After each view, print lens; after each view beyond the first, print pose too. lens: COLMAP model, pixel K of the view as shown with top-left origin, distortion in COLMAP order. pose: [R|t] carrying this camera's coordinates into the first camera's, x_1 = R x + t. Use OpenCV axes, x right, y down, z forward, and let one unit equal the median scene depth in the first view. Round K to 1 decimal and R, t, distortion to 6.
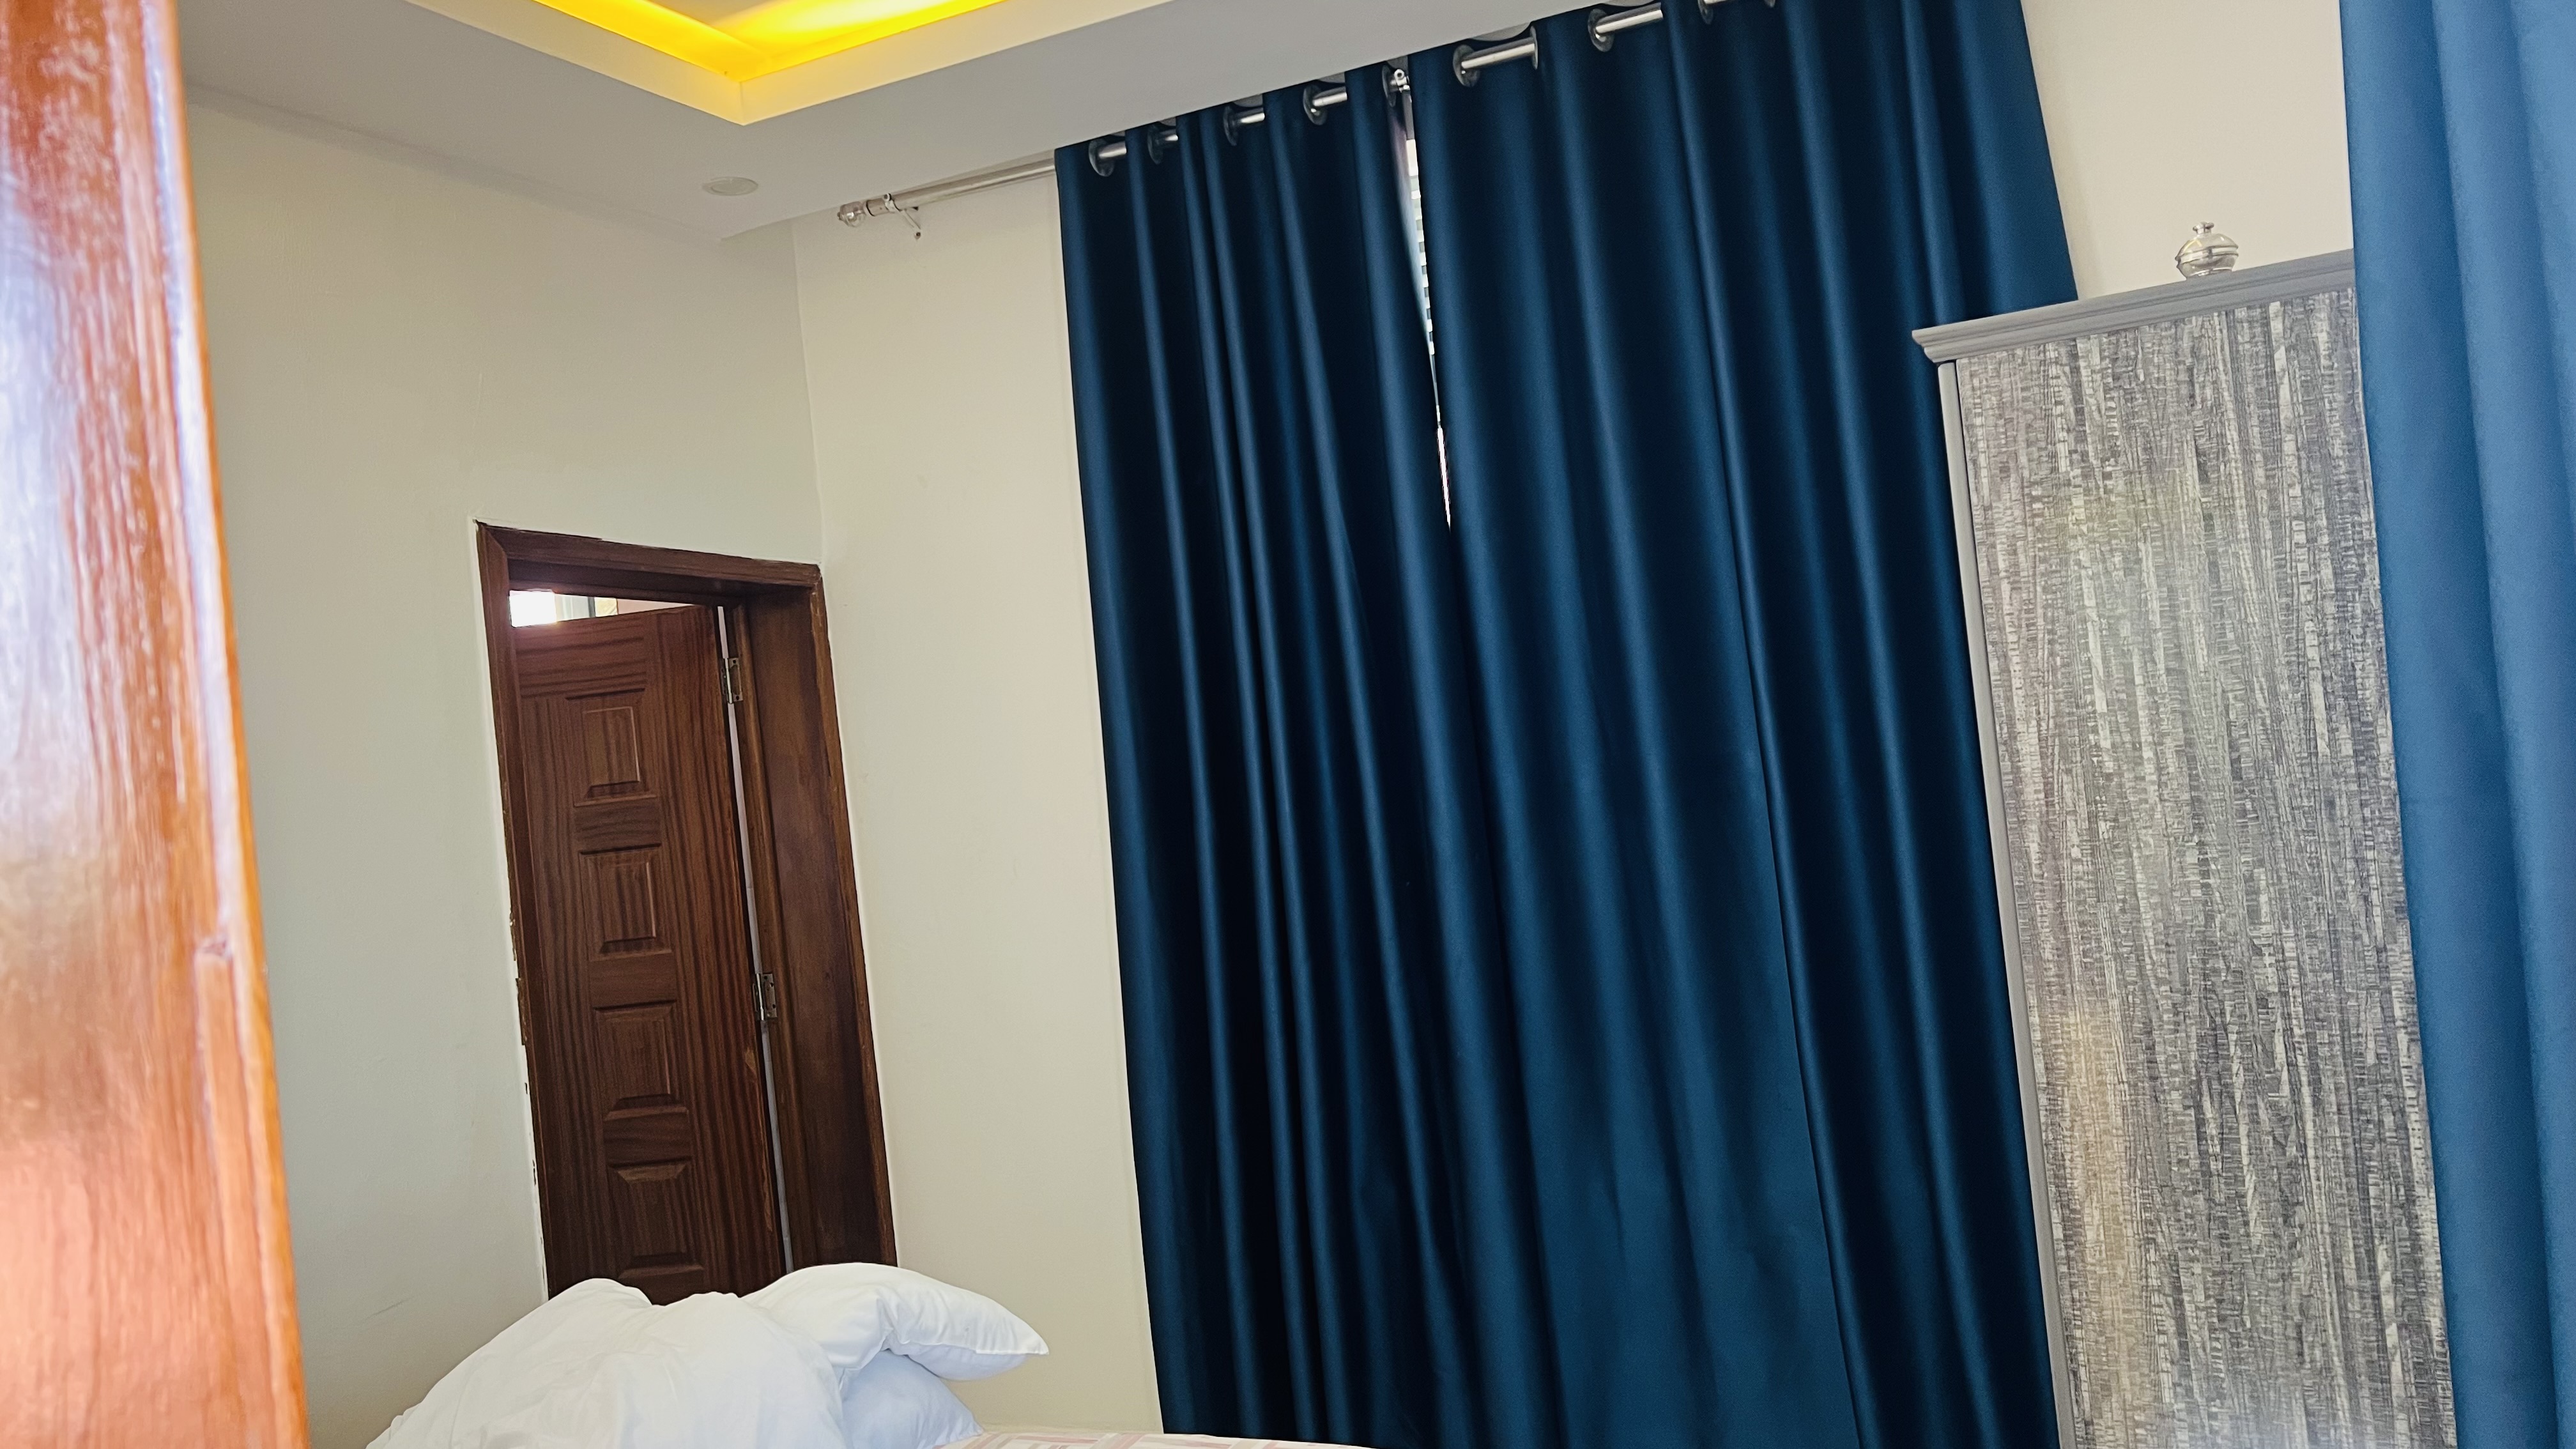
lens RADIAL K [[1899.4, 0, 1304.0], [0, 1899.4, 730.2], [0, 0, 1]] dist [0.024258, -0.001895]
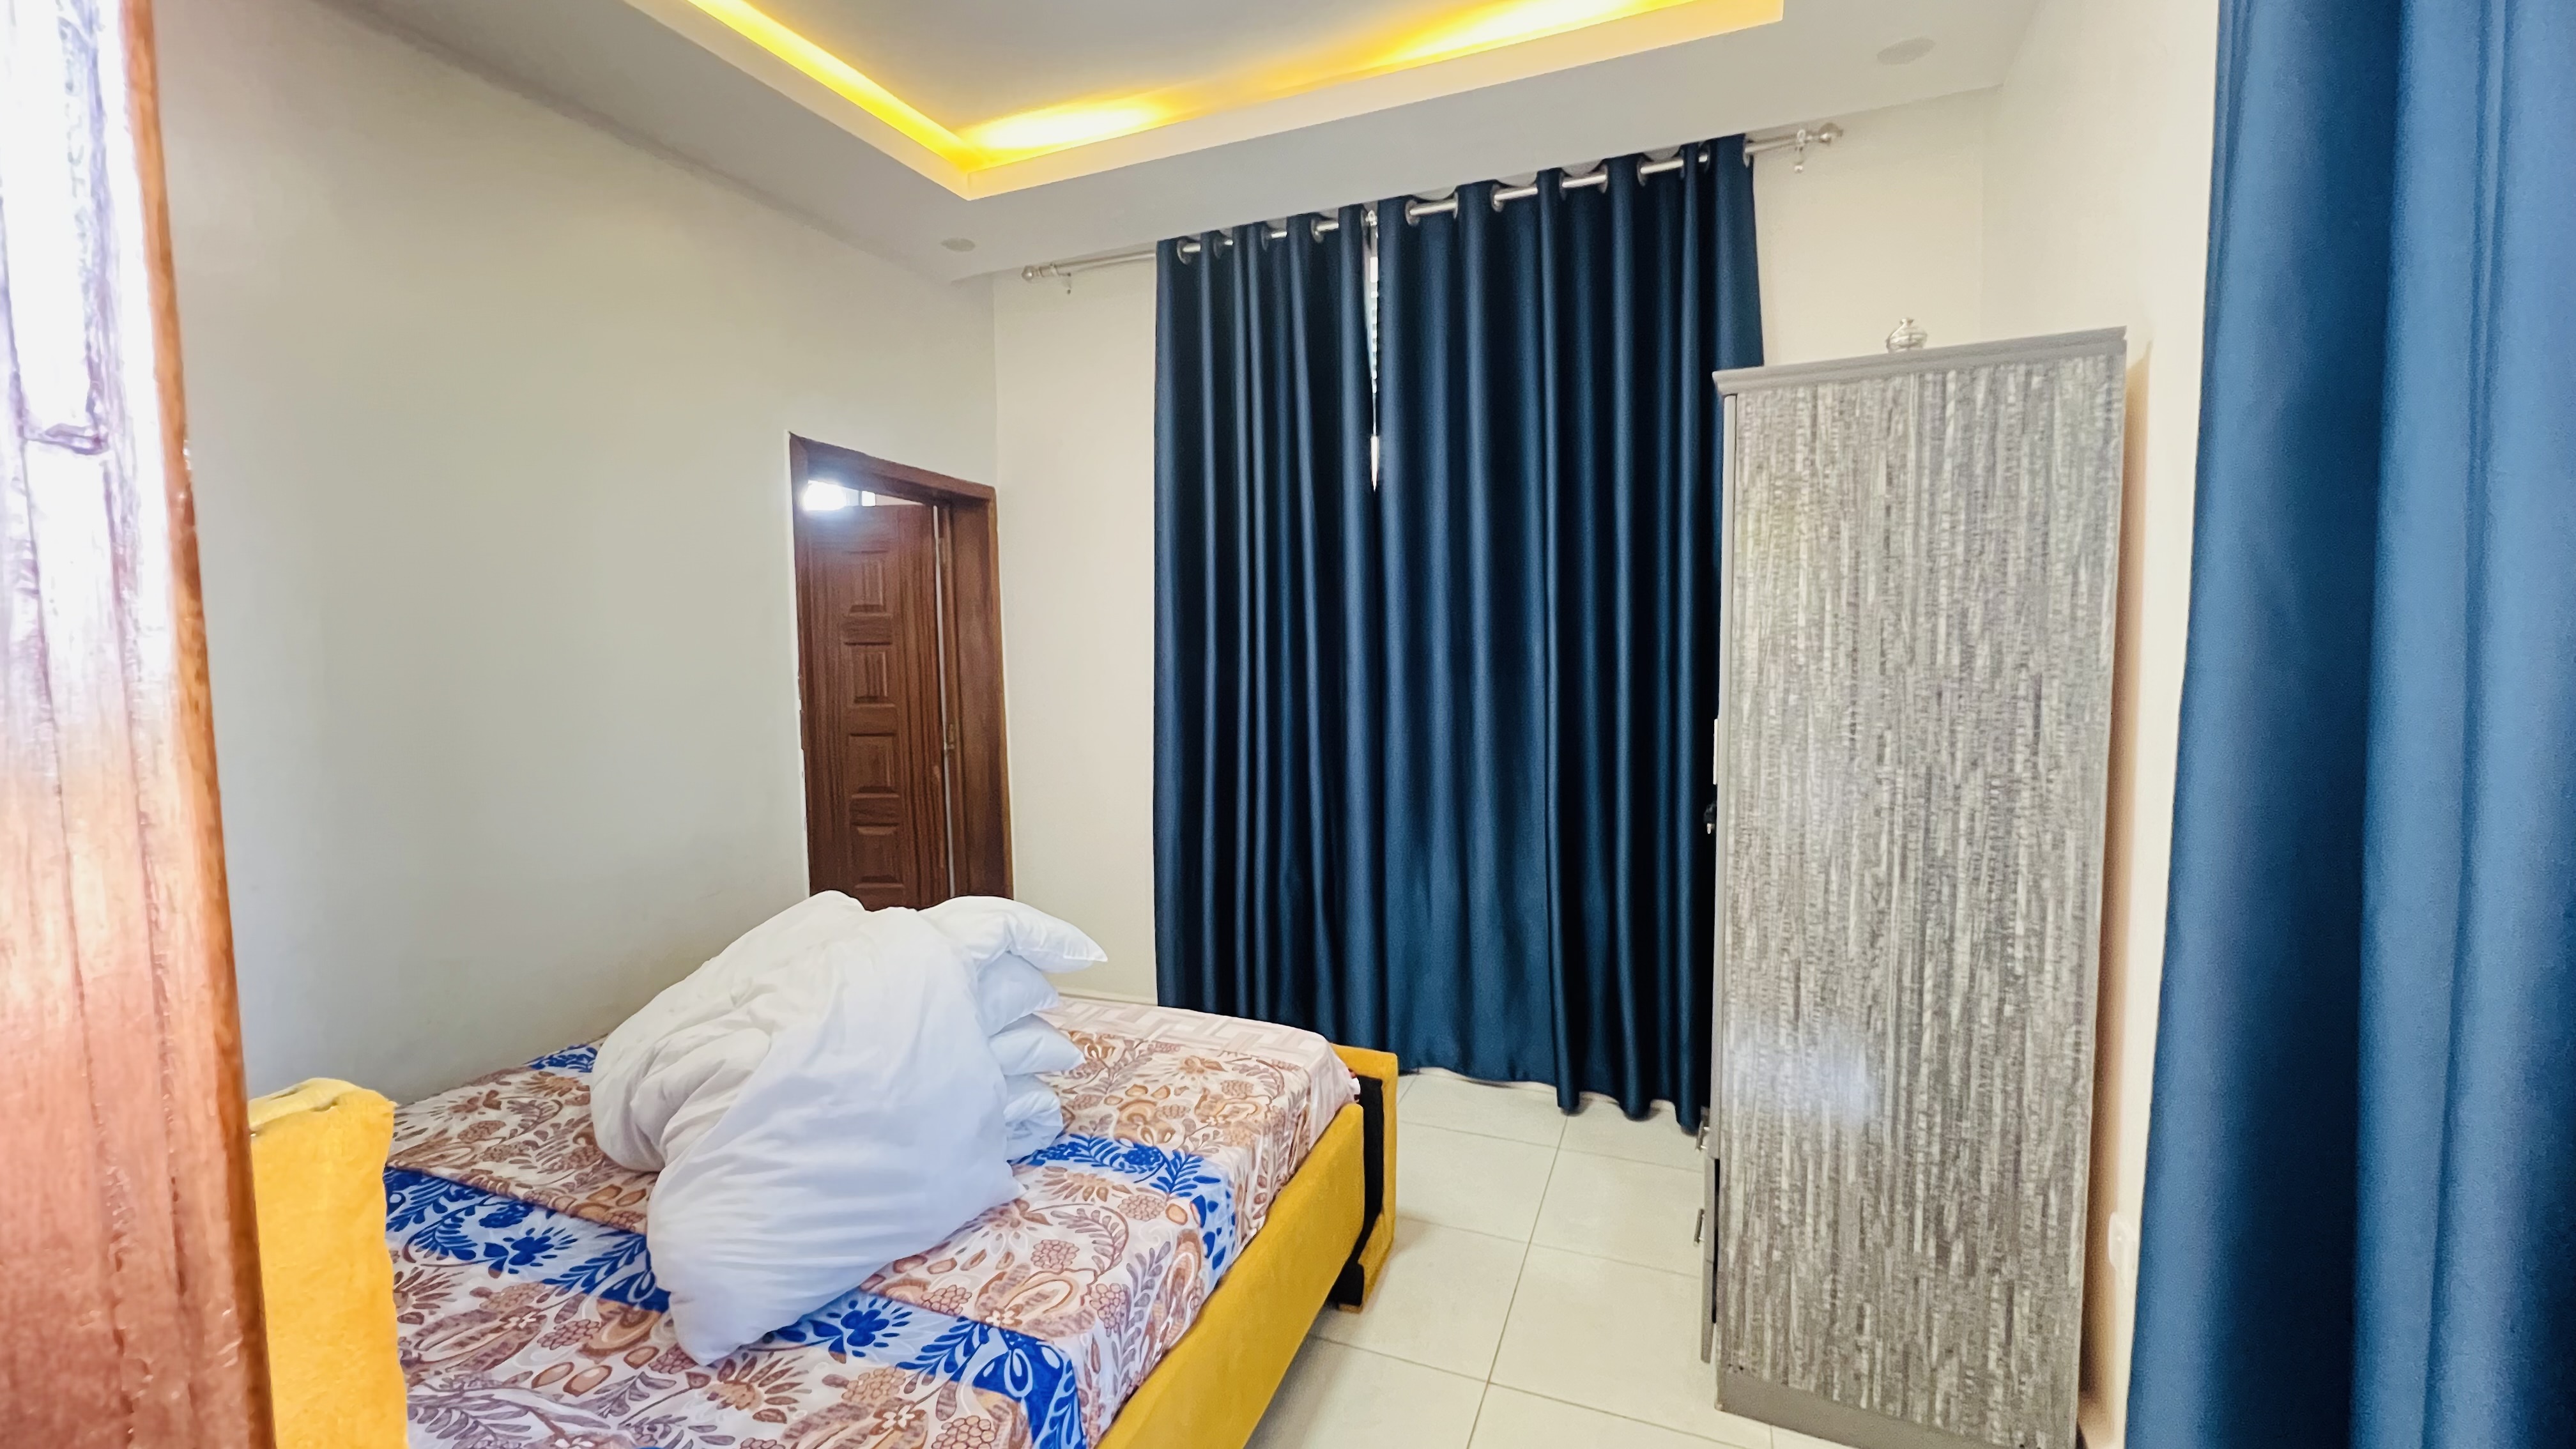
lens RADIAL K [[1036.5, 0, 1285.8], [0, 1036.5, 721.4], [0, 0, 1]] dist [-0.001046, 0.000252]
pose [[0.995177, 0.090351, 0.038215, -0.036549], [-0.093506, 0.991454, 0.090972, 0.030695], [-0.029669, -0.094107, 0.995120, 0.140928]]
